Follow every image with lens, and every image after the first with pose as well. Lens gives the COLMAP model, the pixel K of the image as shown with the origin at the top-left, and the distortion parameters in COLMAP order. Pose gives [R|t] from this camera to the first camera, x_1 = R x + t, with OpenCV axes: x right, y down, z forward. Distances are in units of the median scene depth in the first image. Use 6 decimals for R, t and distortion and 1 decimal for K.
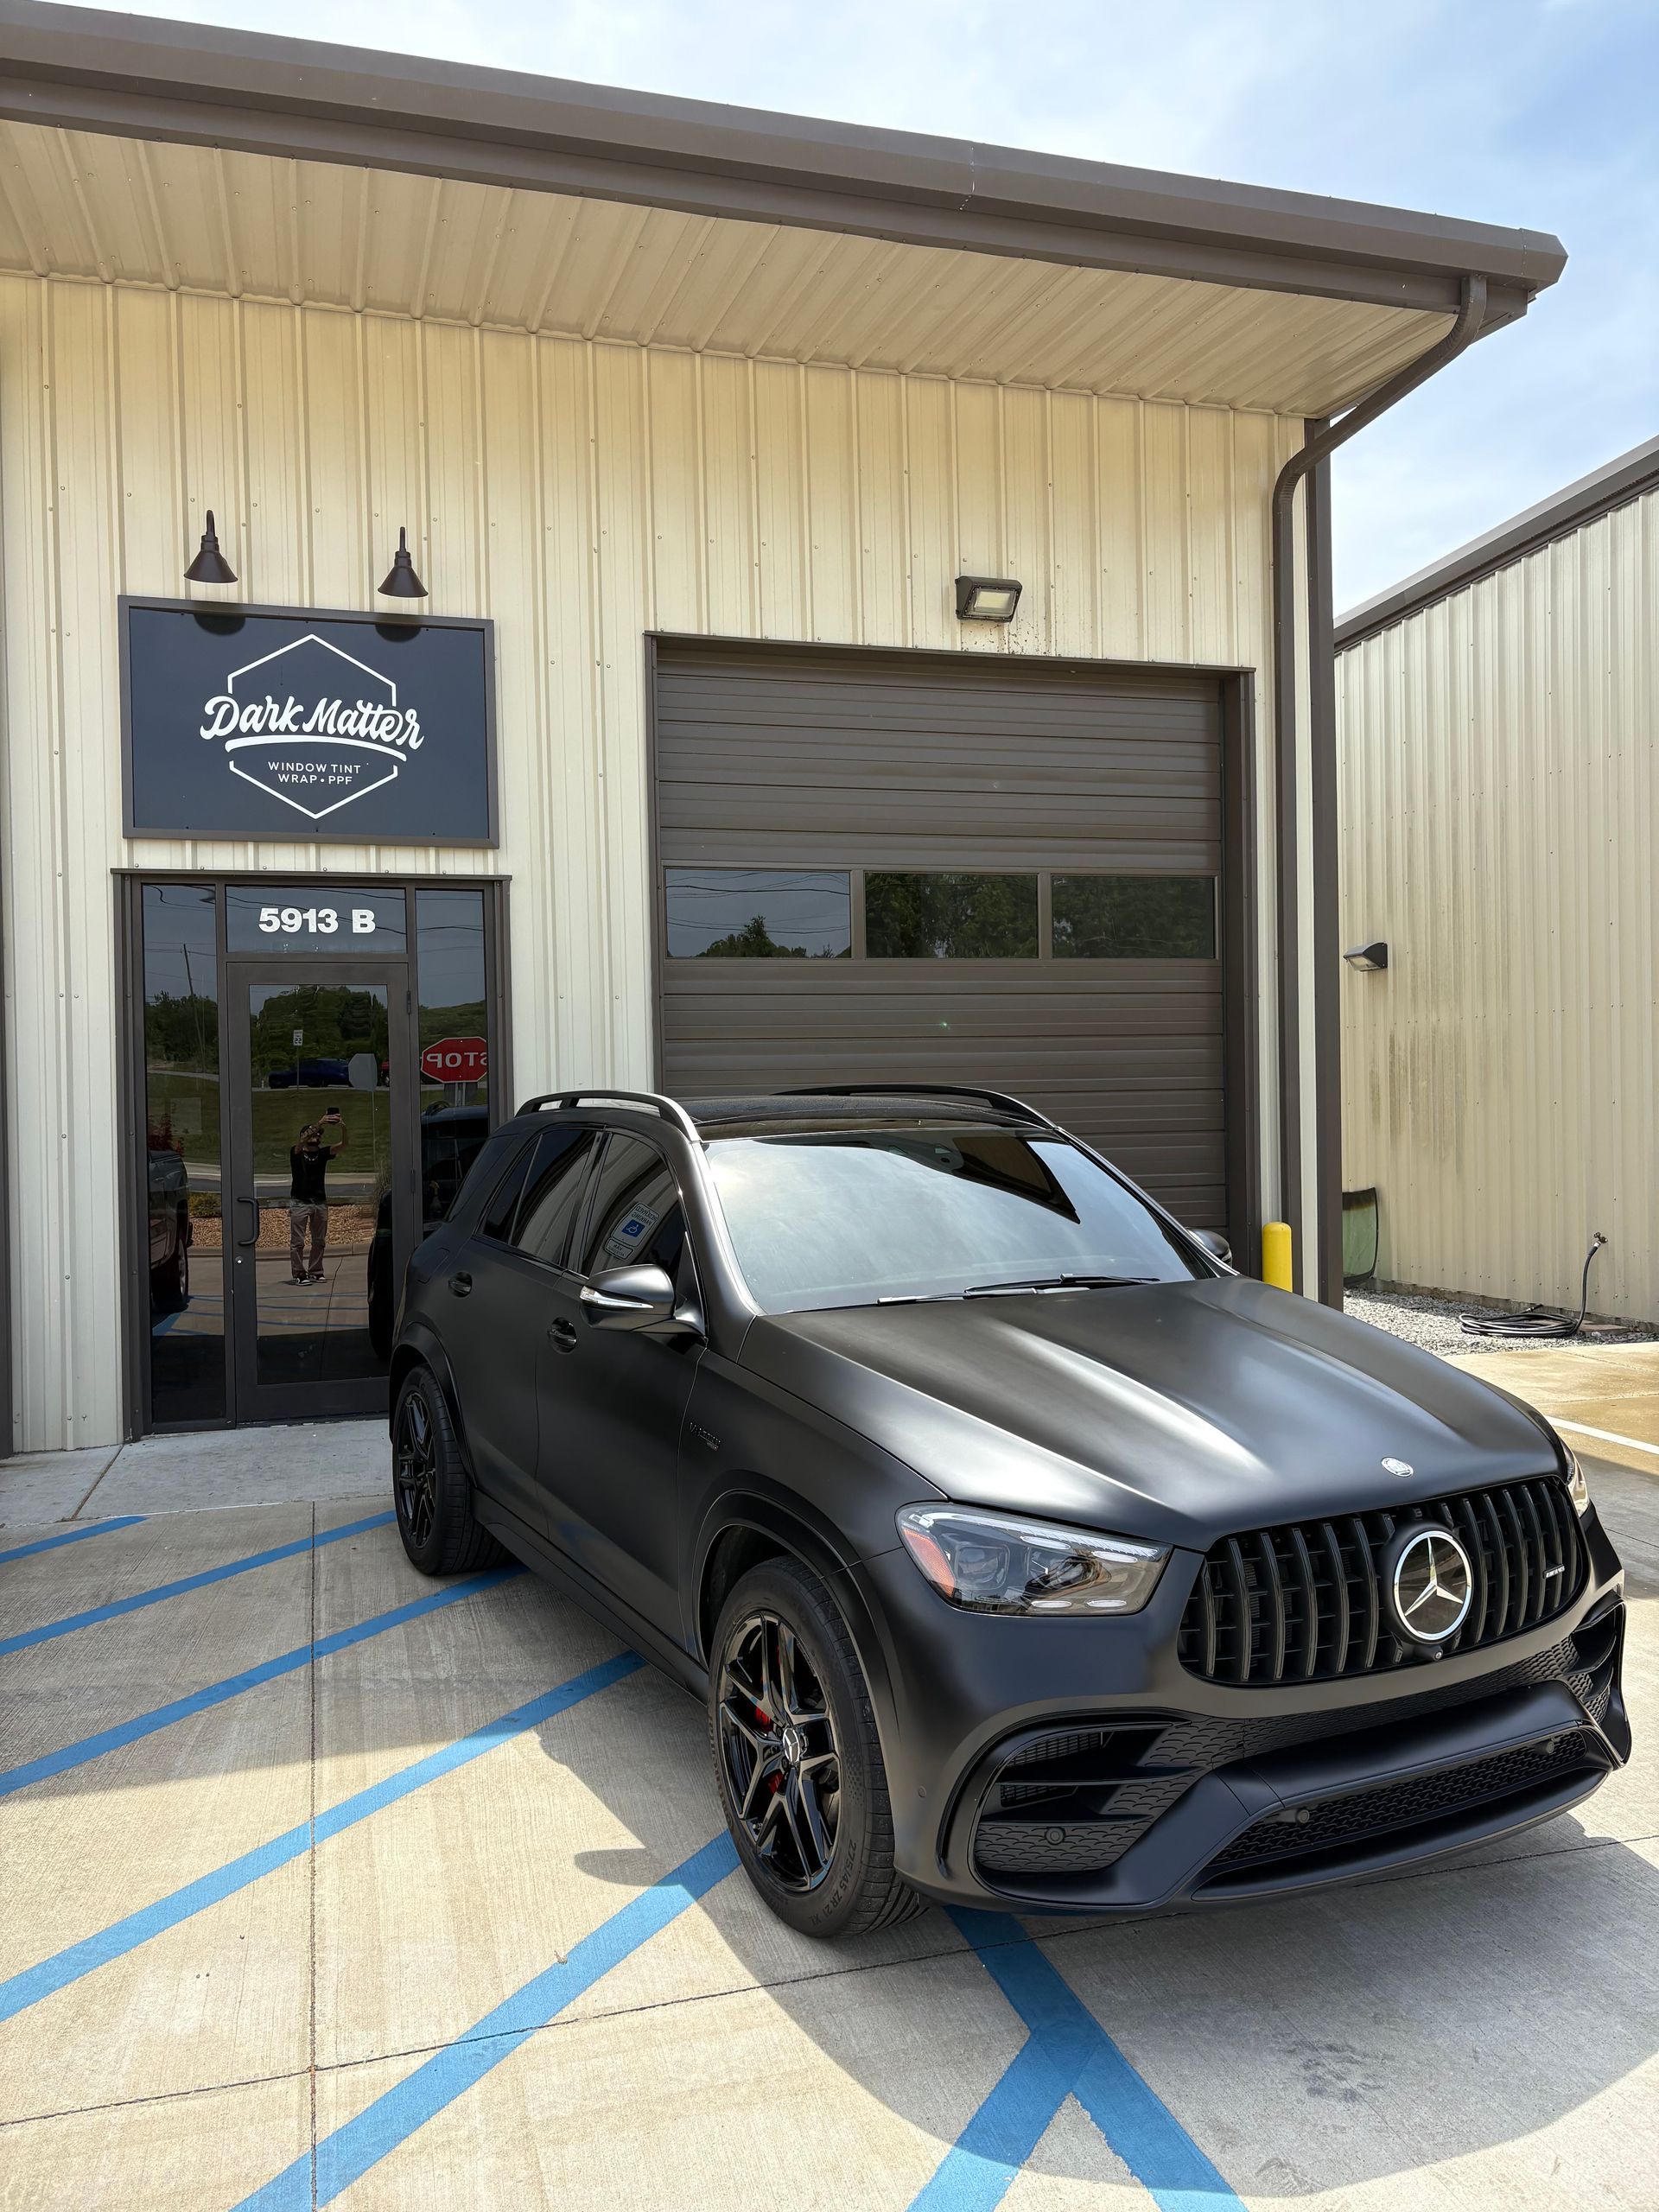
lens RADIAL K [[1638.4, 0, 782.1], [0, 1638.4, 1116.3], [0, 0, 1]] dist [0.017558, 0.010461]
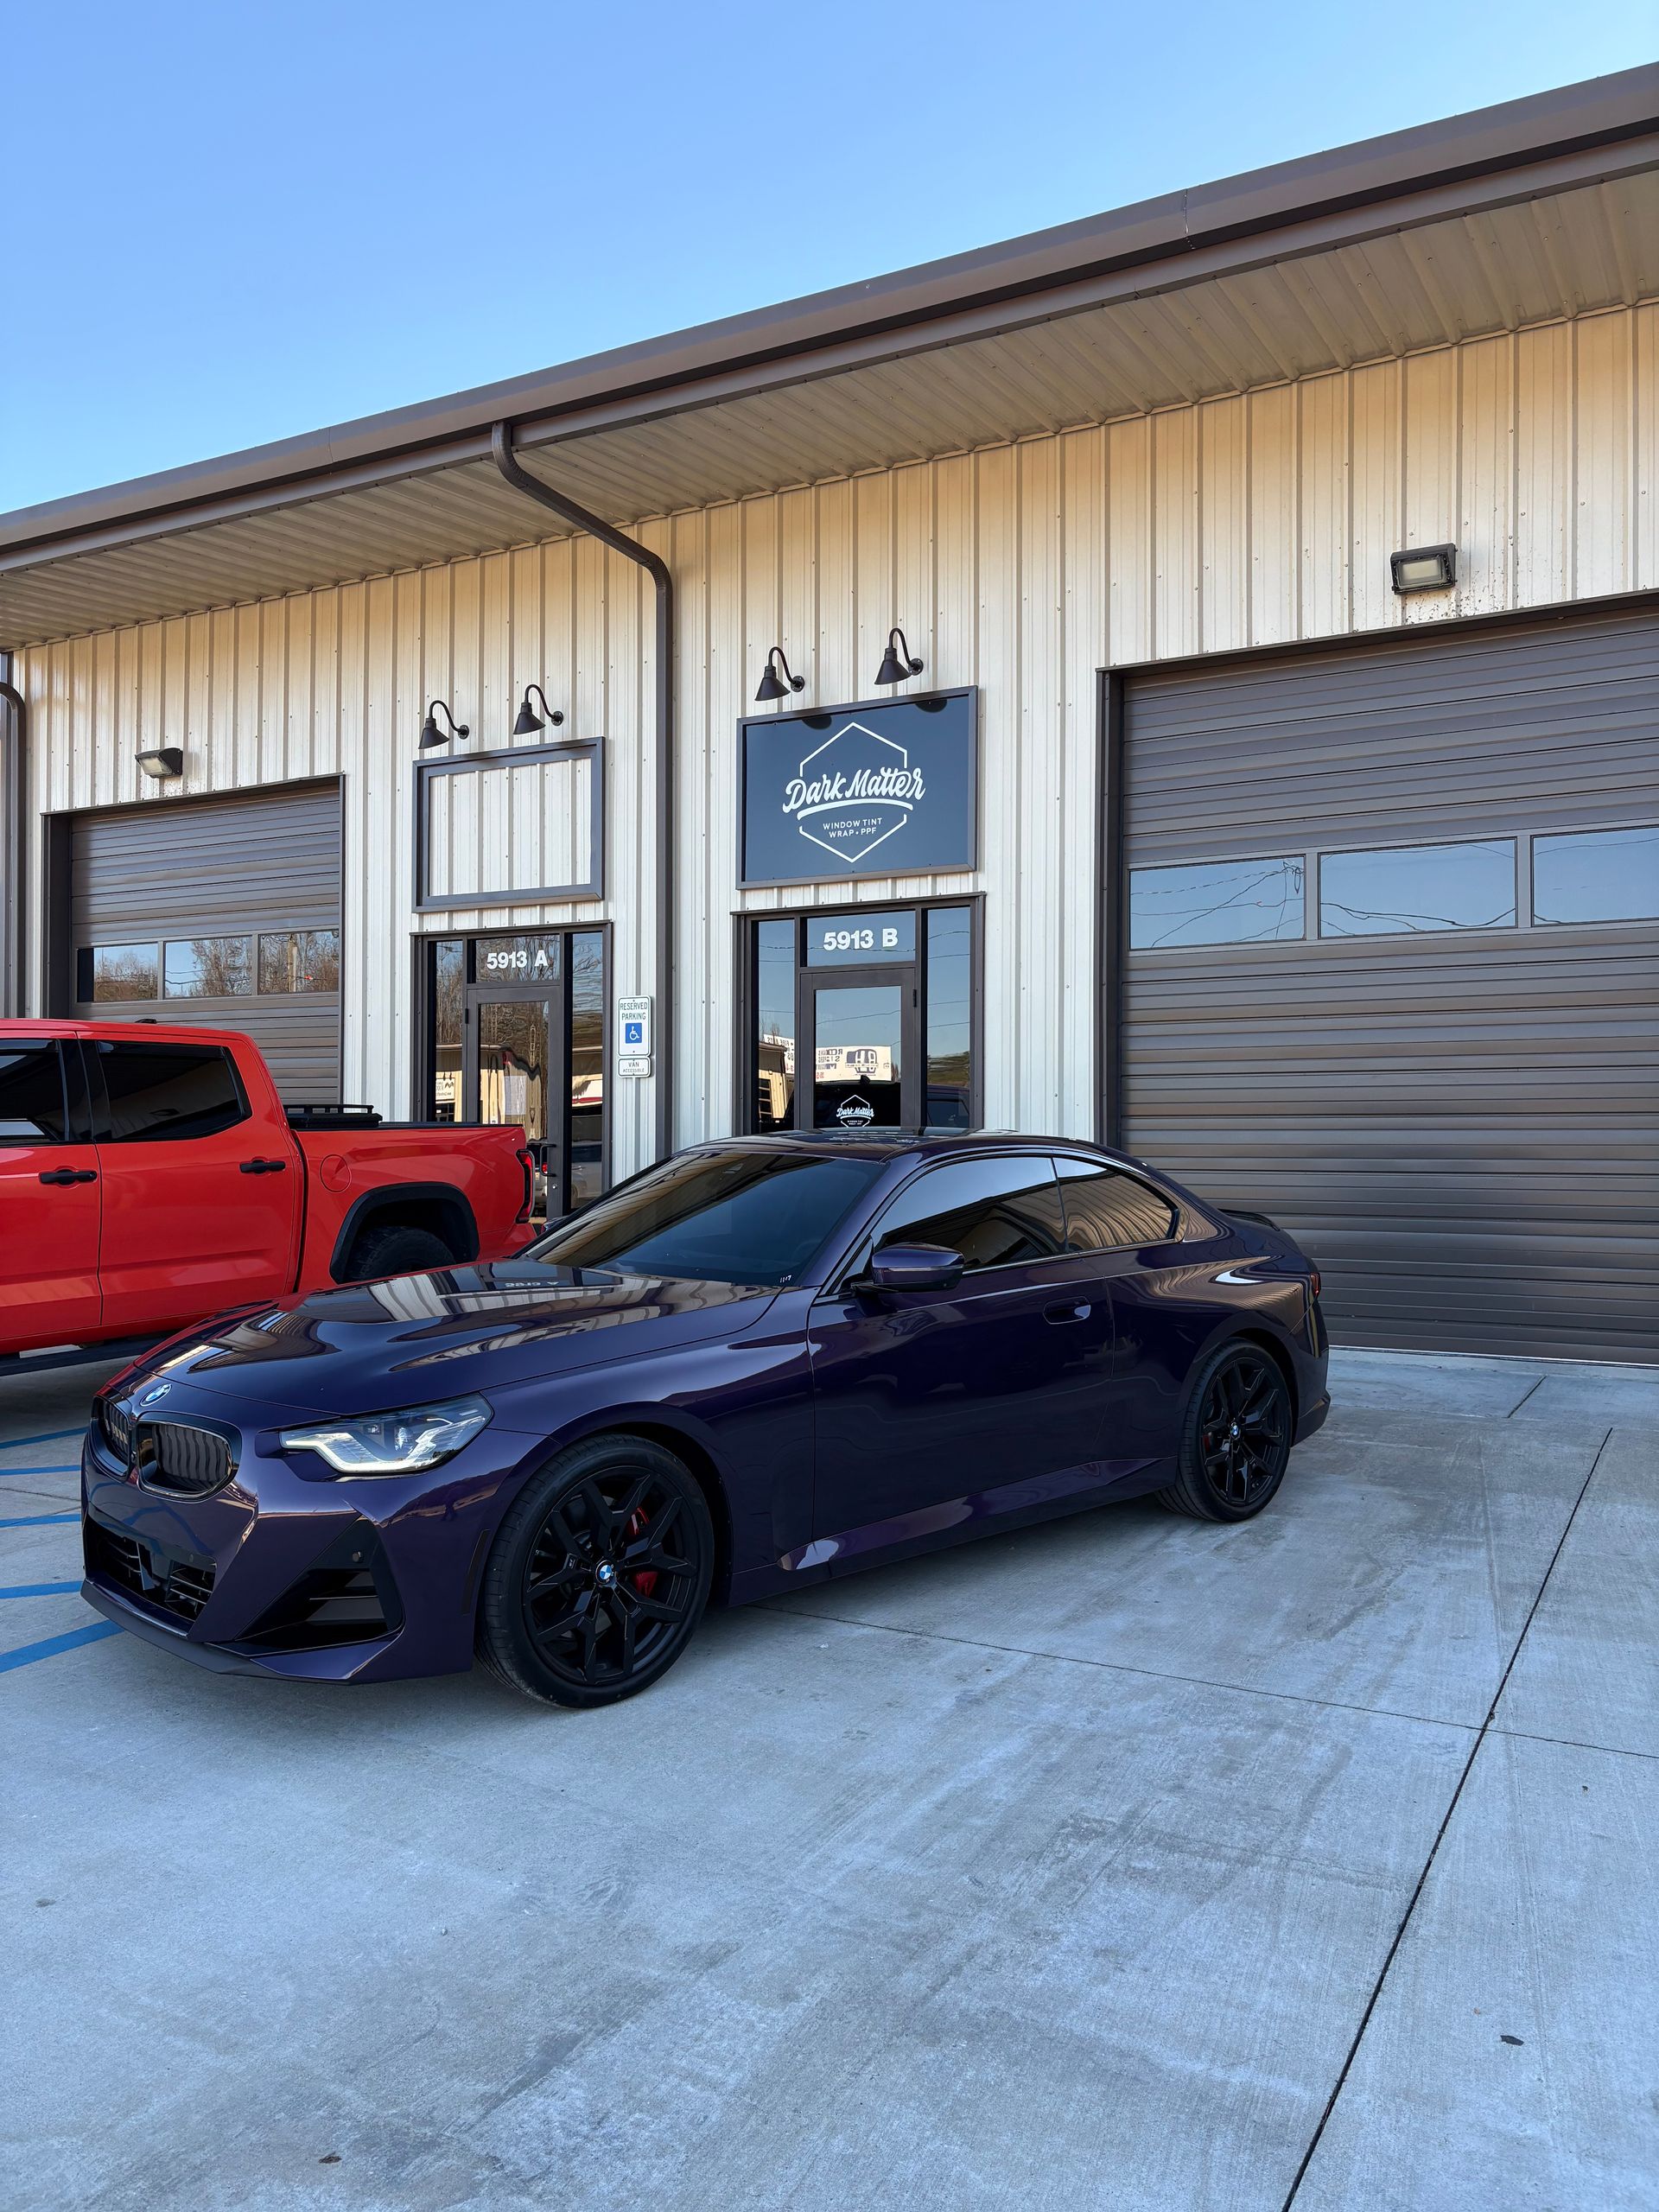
lens RADIAL K [[1683.7, 0, 829.5], [0, 1683.7, 1106.0], [0, 0, 1]] dist [0.112658, -0.230255]
pose [[0.707208, 0.007398, -0.706967, 0.659781], [-0.024552, 0.999599, -0.014100, 0.034262], [0.706579, 0.027329, 0.707106, 0.031640]]
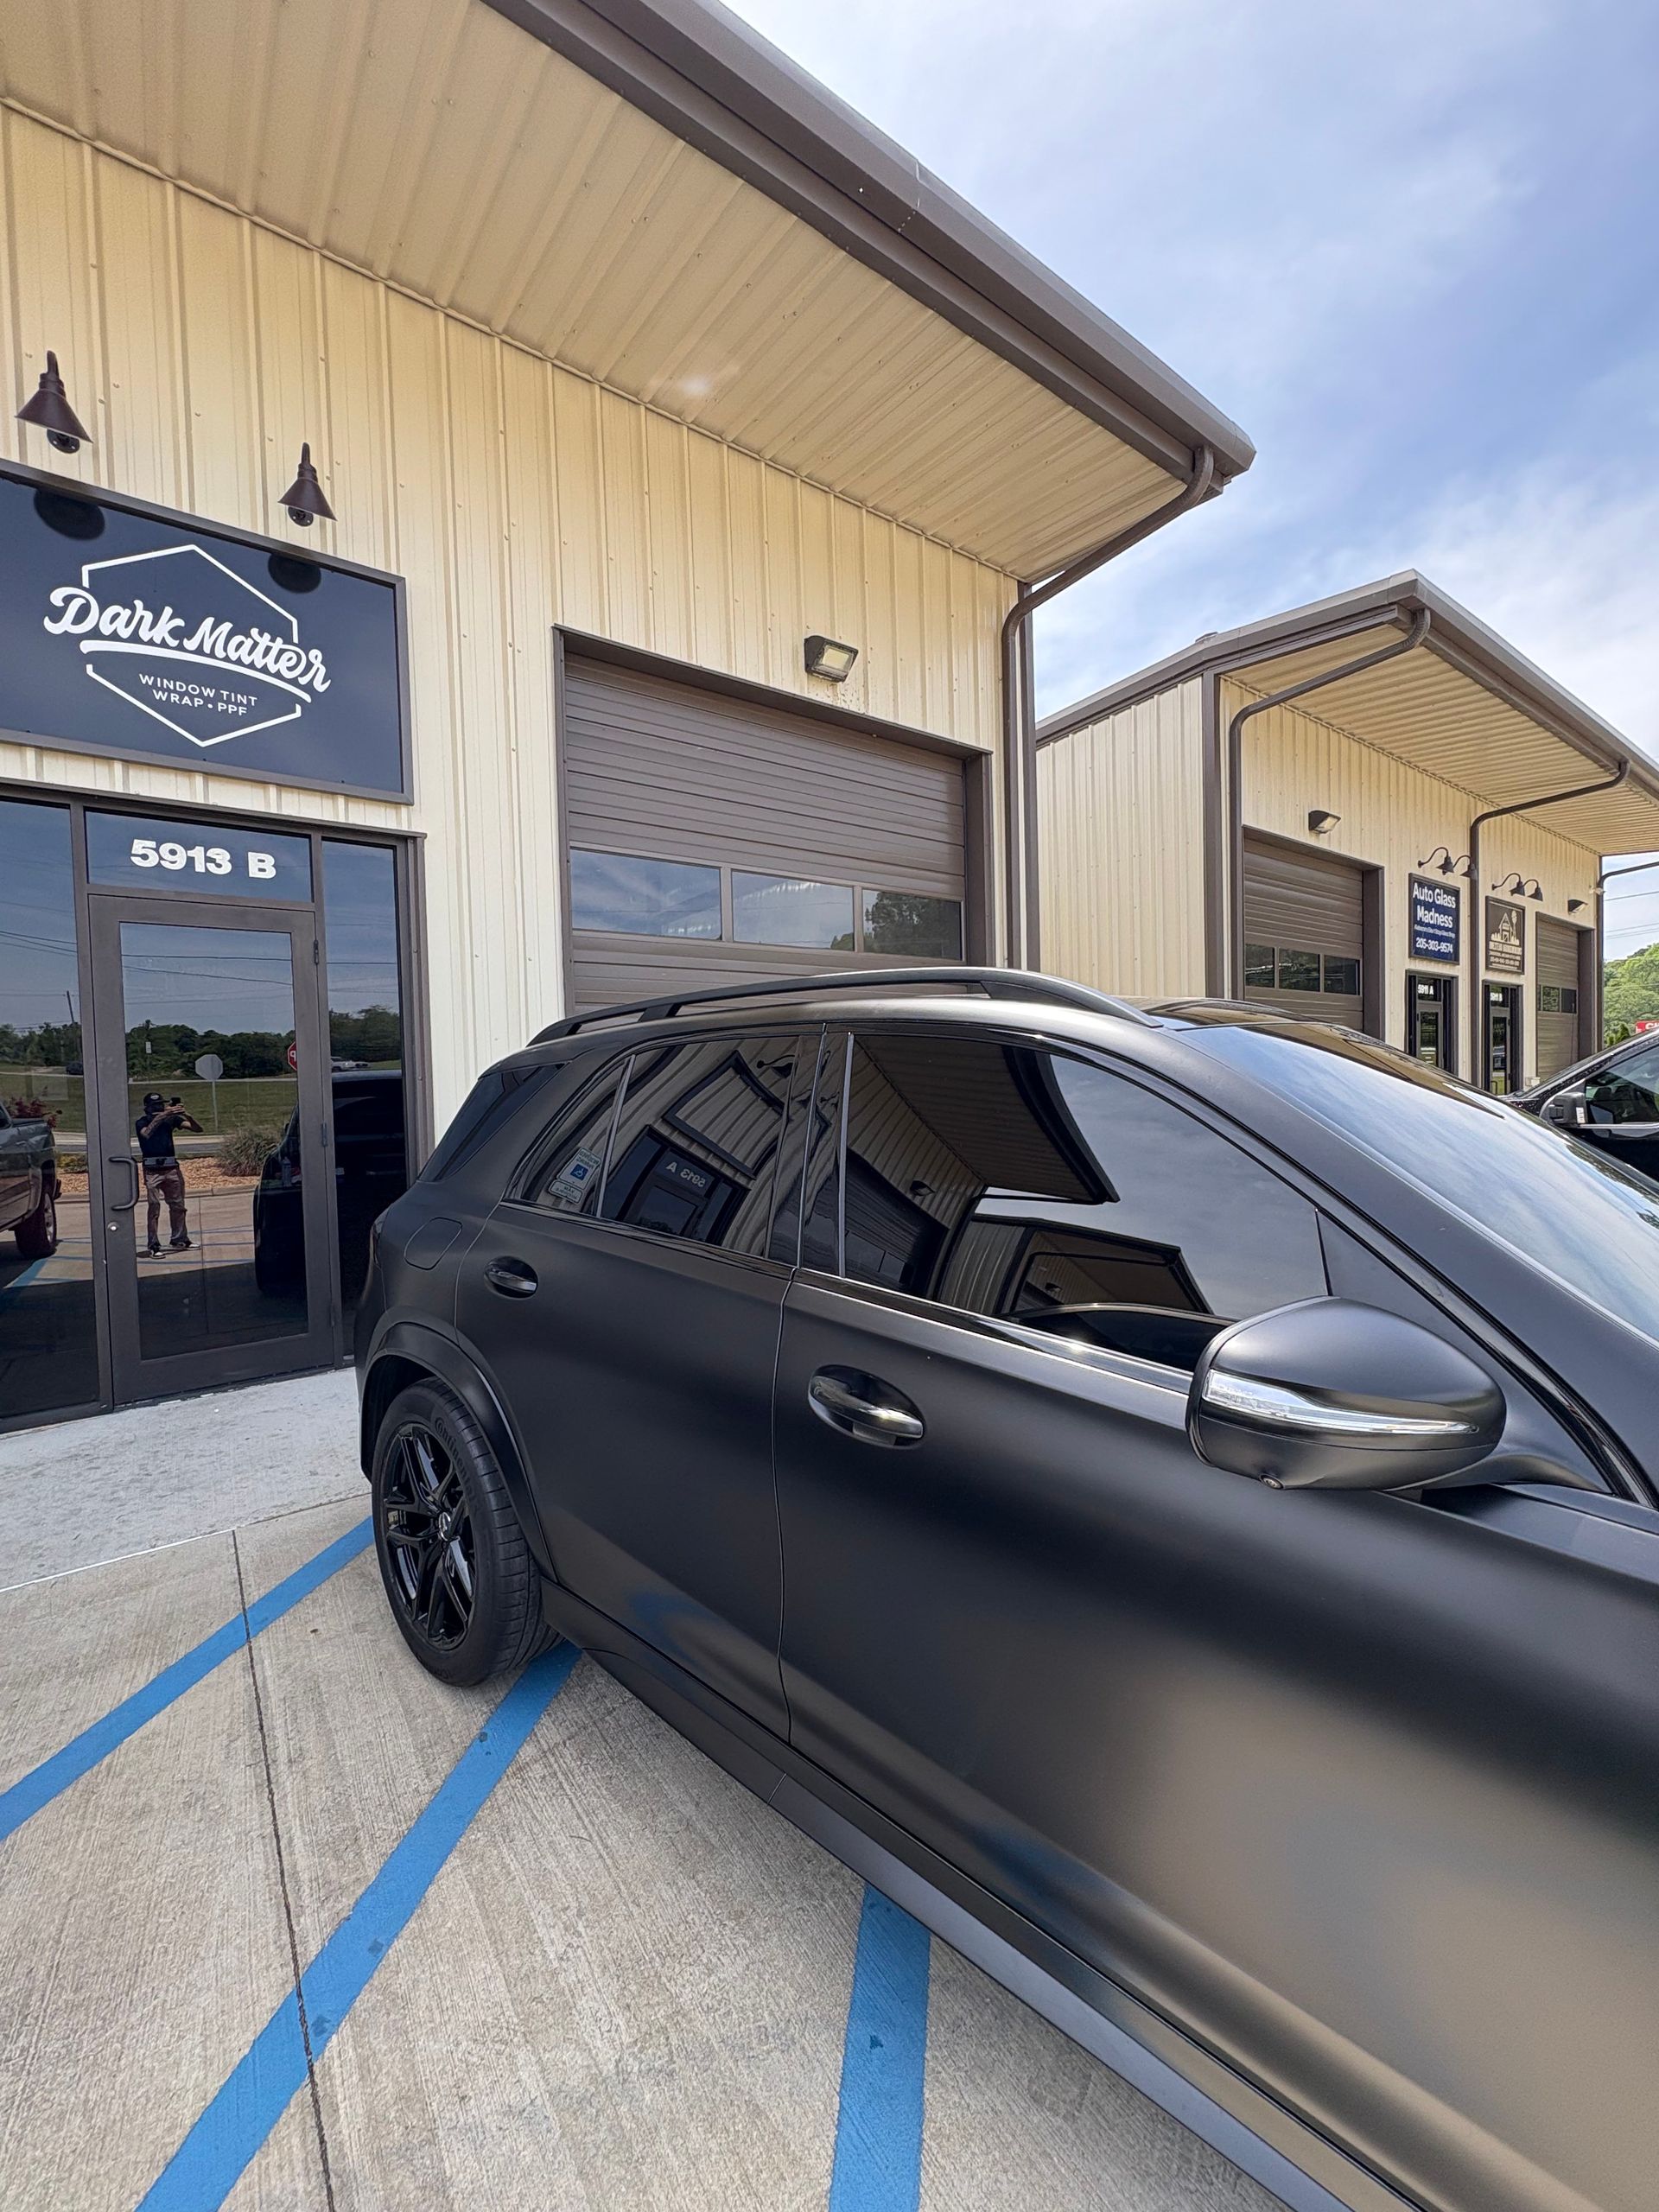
lens RADIAL K [[877.6, 0, 821.7], [0, 877.6, 1105.0], [0, 0, 1]] dist [0.001125, -0.000007]
pose [[0.934931, -0.016309, 0.354455, -0.135362], [0.012401, 0.999835, 0.013296, 0.018573], [-0.354614, -0.008035, 0.934978, 0.408343]]
